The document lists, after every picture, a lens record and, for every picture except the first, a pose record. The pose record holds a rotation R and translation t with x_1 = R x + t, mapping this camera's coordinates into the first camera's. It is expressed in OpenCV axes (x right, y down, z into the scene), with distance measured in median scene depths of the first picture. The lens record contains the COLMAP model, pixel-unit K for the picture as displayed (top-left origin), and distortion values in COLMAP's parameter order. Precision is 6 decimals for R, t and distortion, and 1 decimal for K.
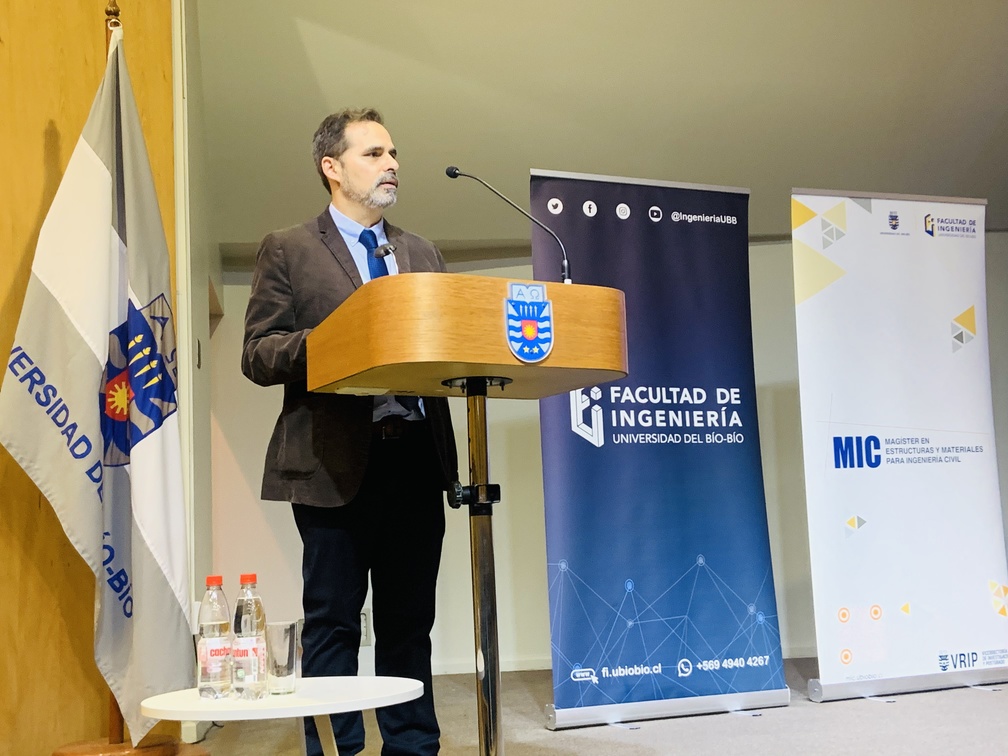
lens RADIAL K [[1276.0, 0, 486.1], [0, 1276.0, 361.6], [0, 0, 1]] dist [0.102590, 0.000000]
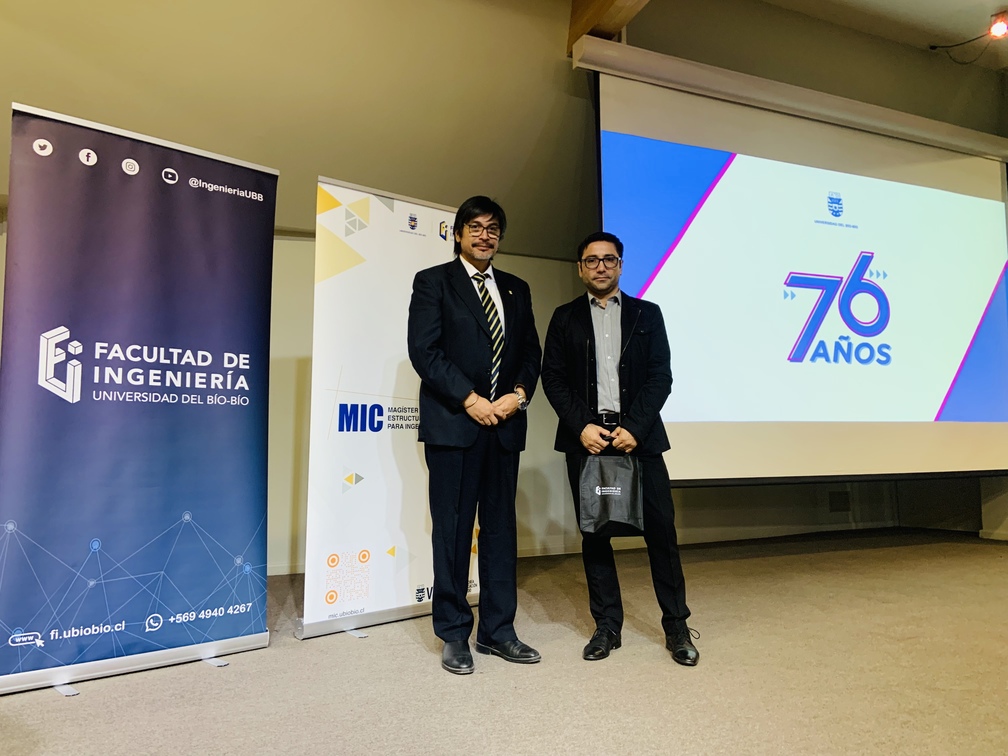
lens RADIAL K [[770.6, 0, 504.6], [0, 770.6, 383.4], [0, 0, 1]] dist [0.108939, -0.128513]
pose [[0.951947, 0.065237, 0.299235, 0.215666], [-0.081703, 0.995736, 0.042836, -0.000254], [-0.295164, -0.065226, 0.953218, 0.328947]]
